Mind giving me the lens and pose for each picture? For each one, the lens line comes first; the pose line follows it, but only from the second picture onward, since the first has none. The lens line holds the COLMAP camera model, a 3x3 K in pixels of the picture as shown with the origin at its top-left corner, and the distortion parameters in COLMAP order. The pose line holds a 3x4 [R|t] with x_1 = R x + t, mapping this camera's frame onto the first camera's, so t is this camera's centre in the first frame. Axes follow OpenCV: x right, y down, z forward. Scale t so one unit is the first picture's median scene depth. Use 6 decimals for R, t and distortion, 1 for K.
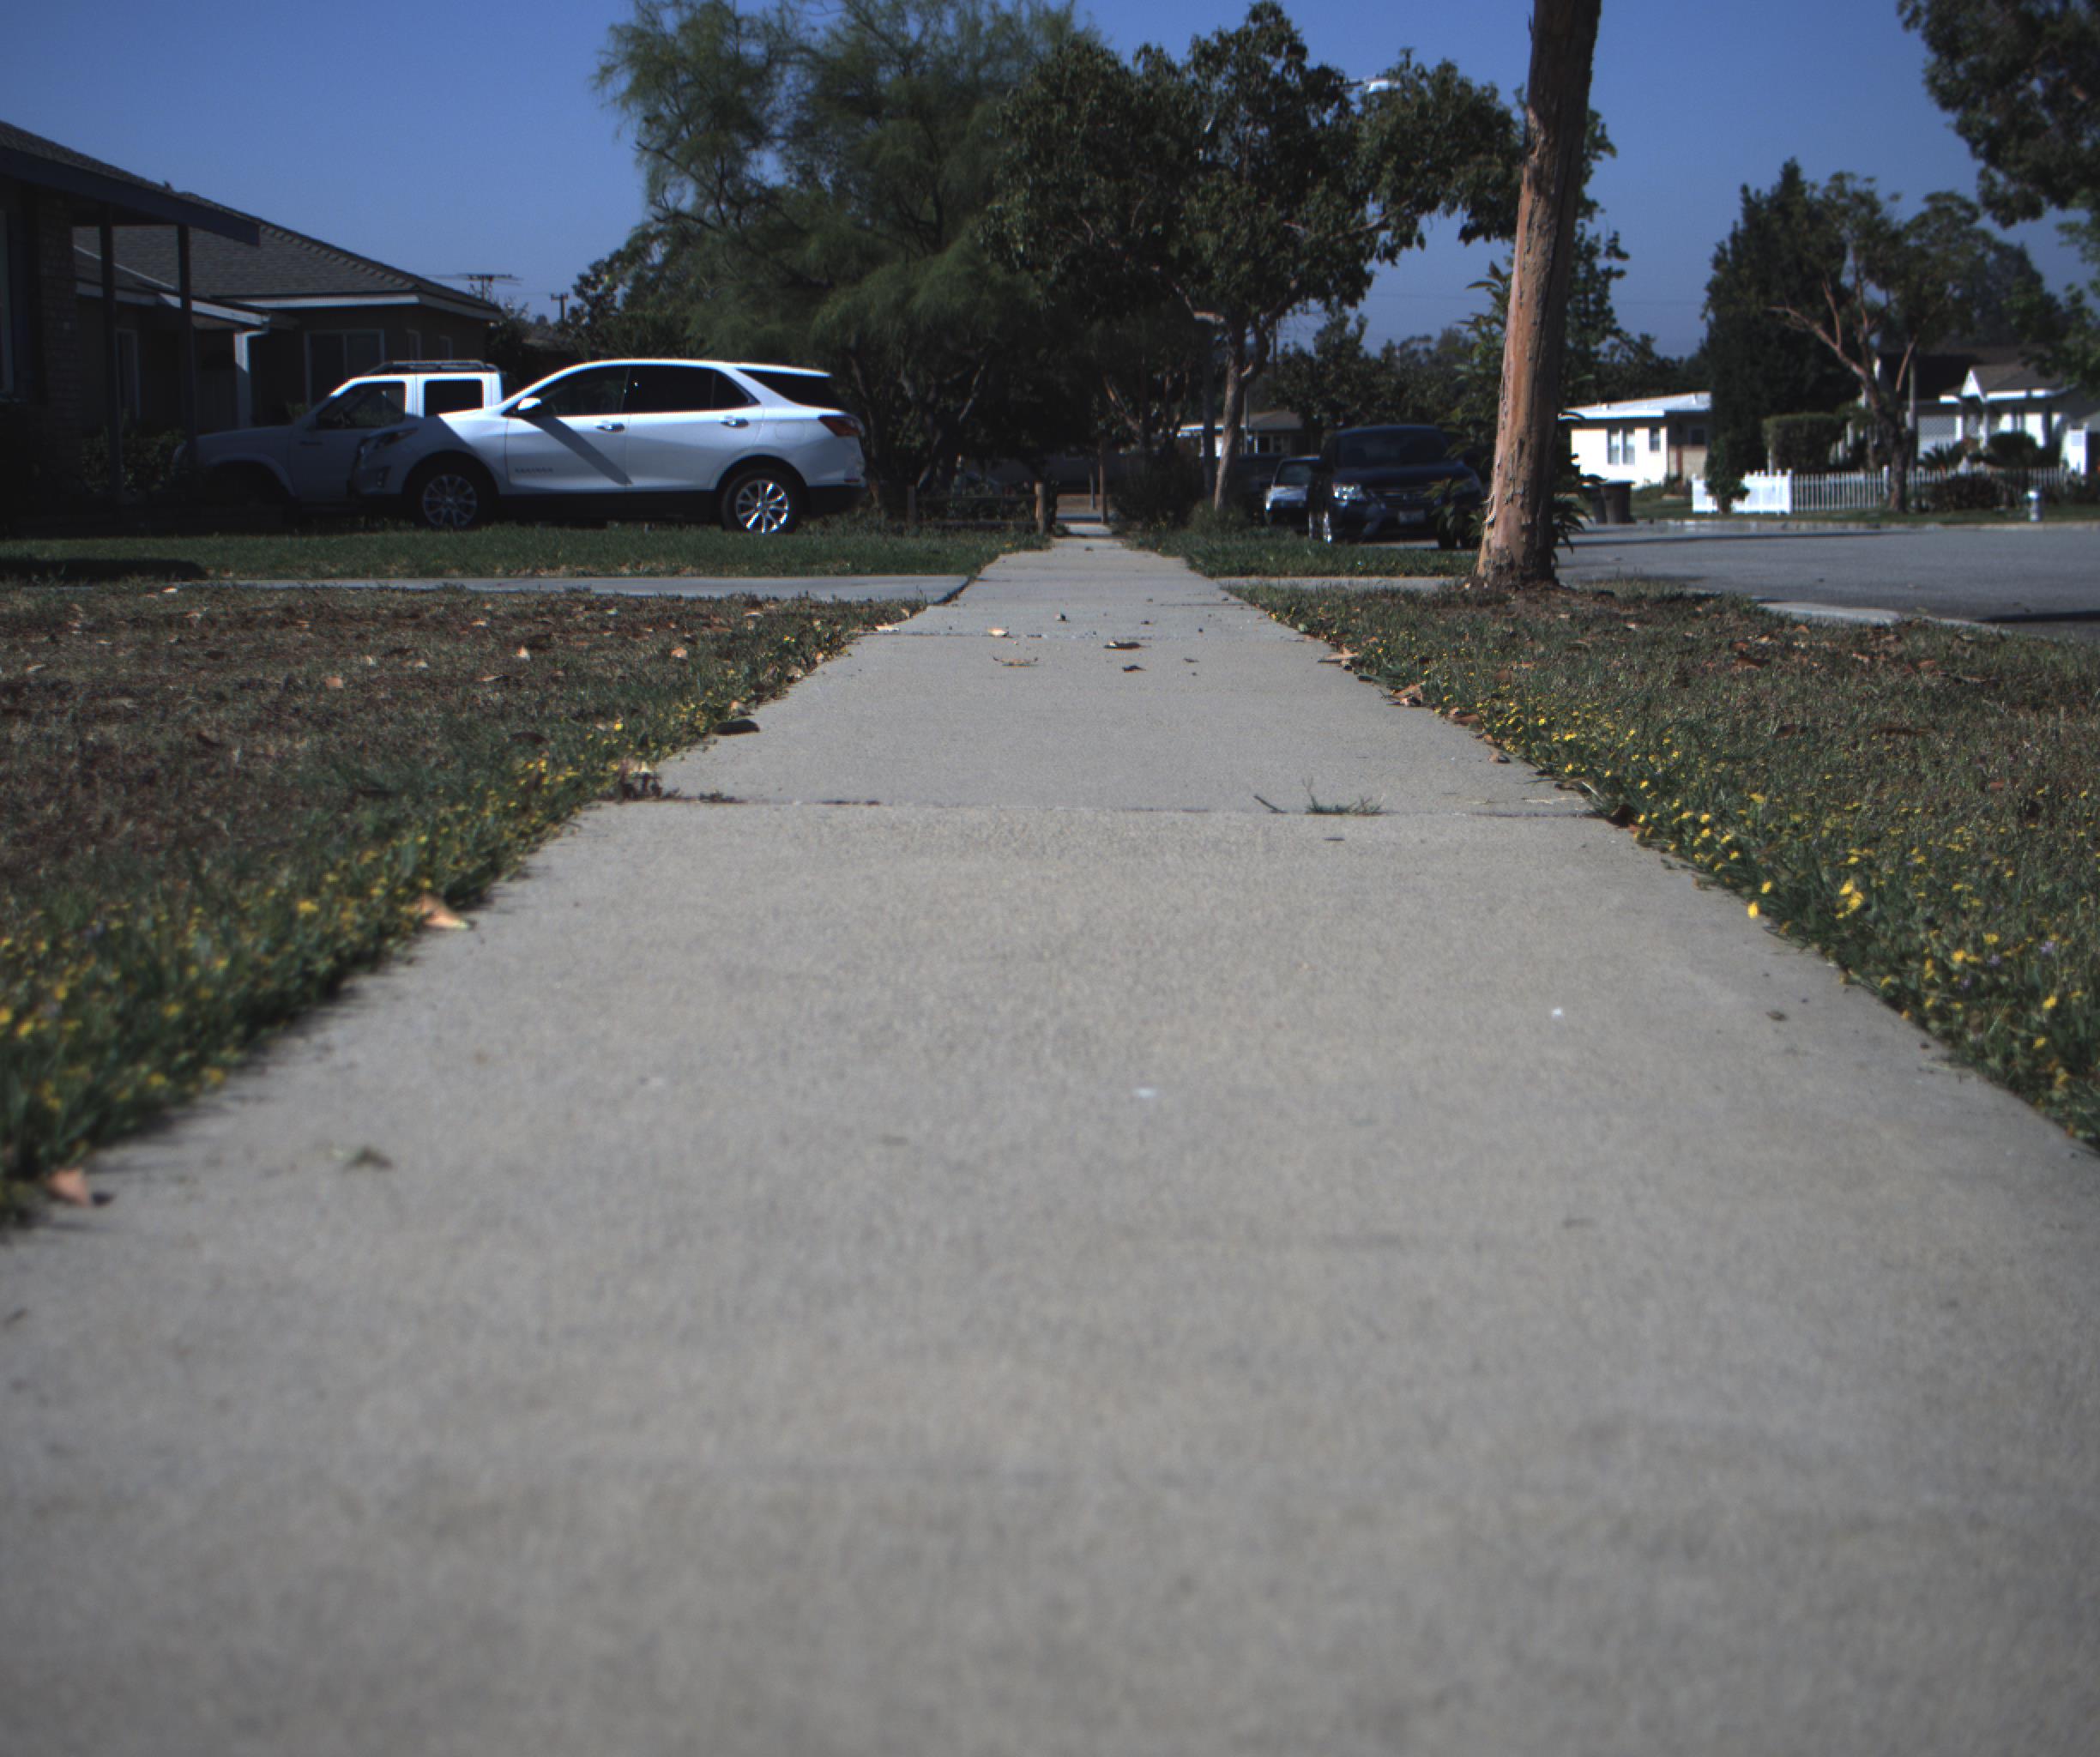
lens RADIAL K [[3944.0, 0, 1029.5], [0, 3944.0, 842.6], [0, 0, 1]] dist [-0.167768, 0.904921]
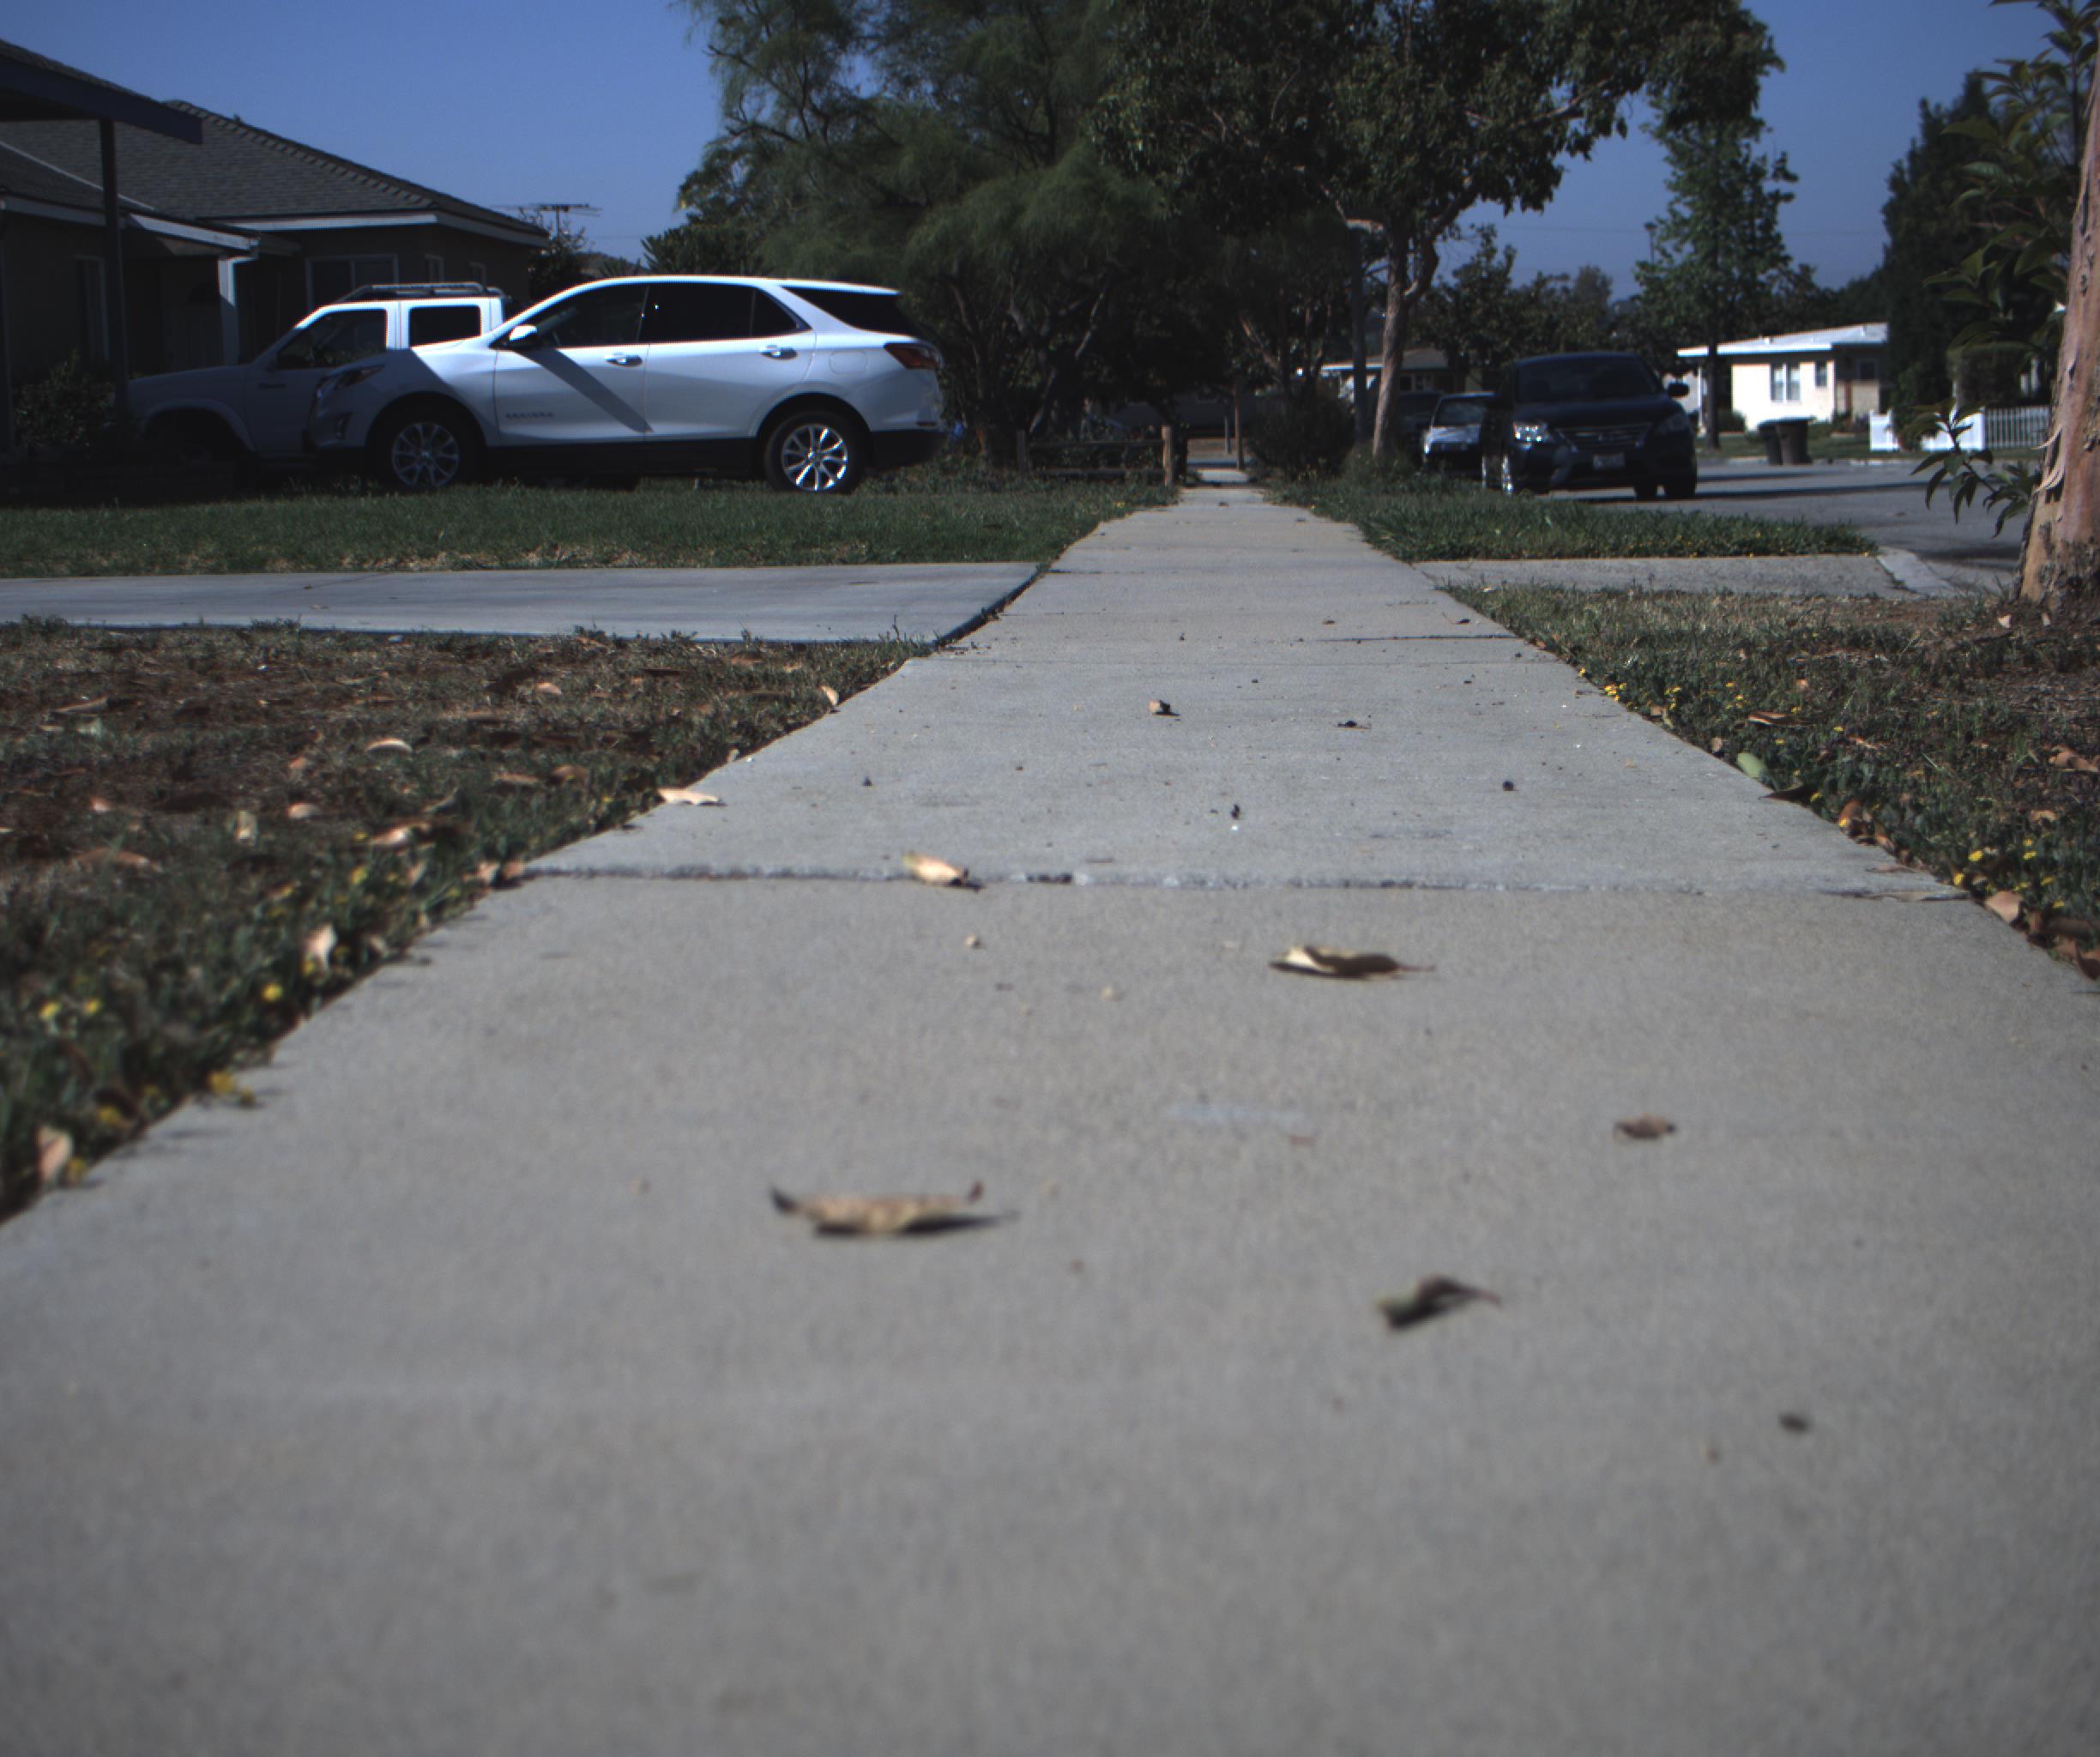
lens RADIAL K [[3944.0, 0, 1029.5], [0, 3944.0, 842.6], [0, 0, 1]] dist [-0.167768, 0.904921]
pose [[0.999365, -0.007106, -0.034925, 0.001935], [0.007588, 0.999877, 0.013700, -0.010623], [0.034823, -0.013956, 0.999296, 0.120228]]
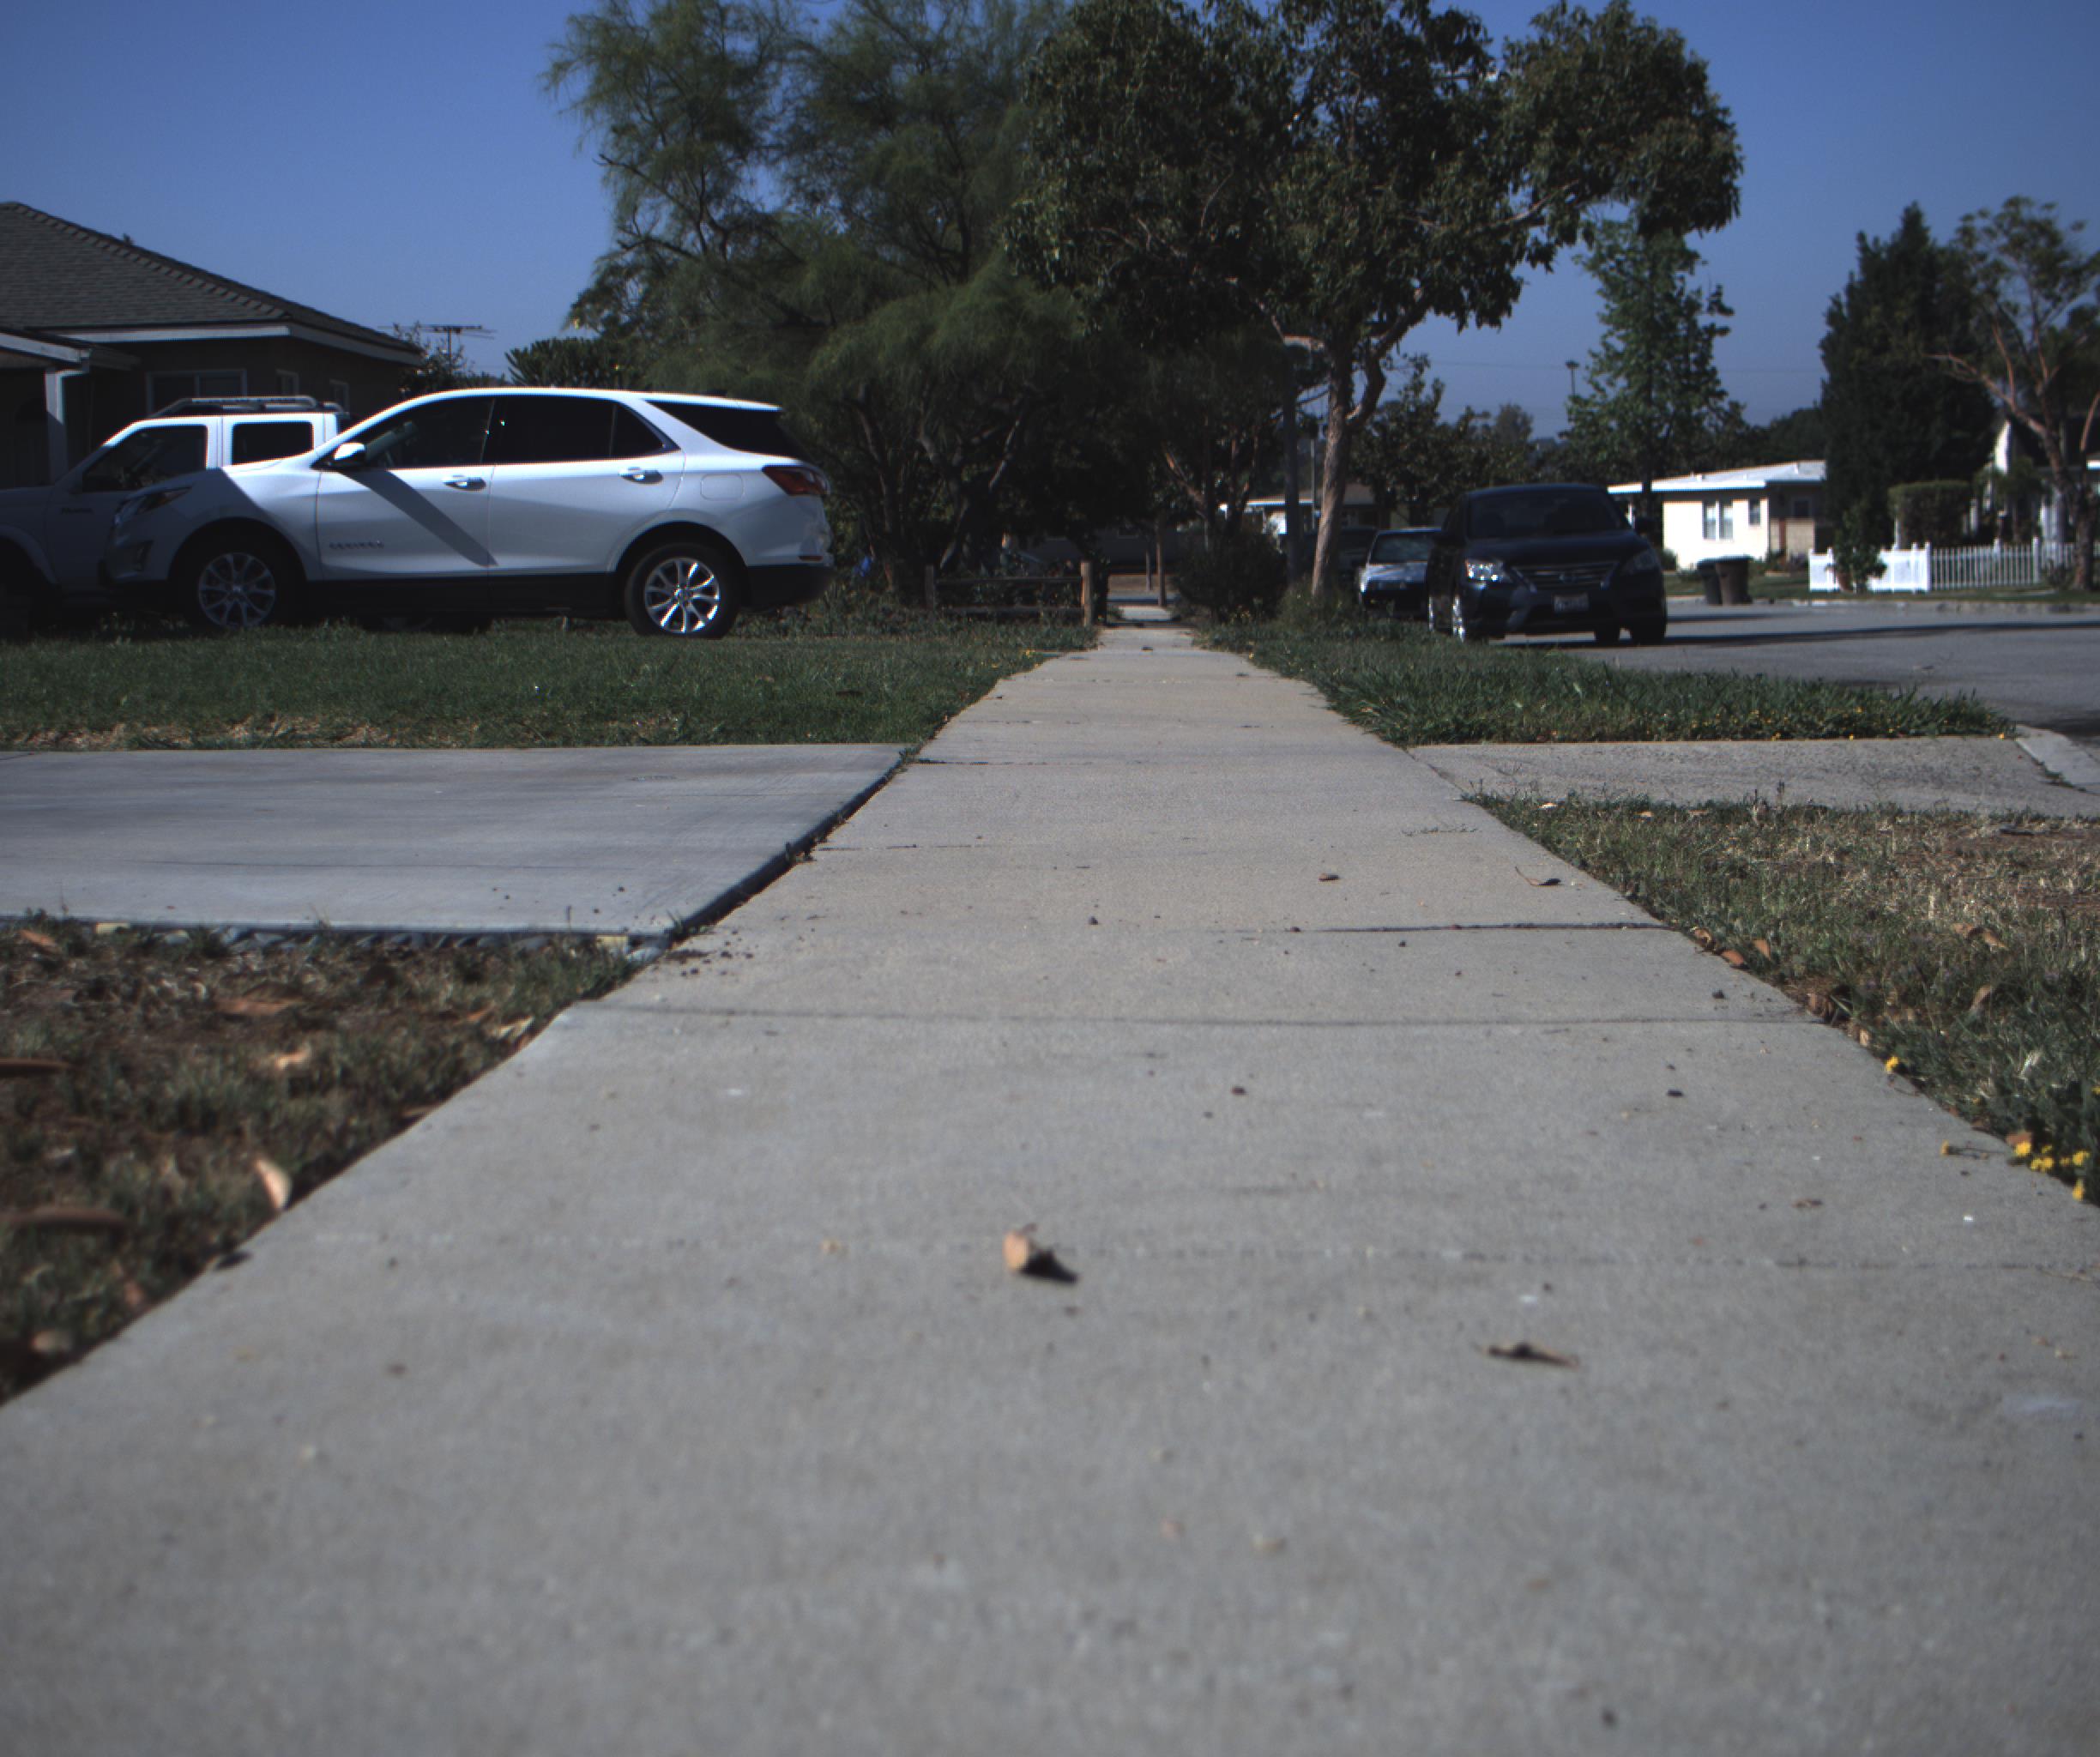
lens RADIAL K [[3944.0, 0, 1029.5], [0, 3944.0, 842.6], [0, 0, 1]] dist [-0.167768, 0.904921]
pose [[0.999889, -0.003805, -0.014395, 0.002396], [0.003514, 0.999789, -0.020224, -0.016202], [0.014469, 0.020171, 0.999692, 0.180486]]
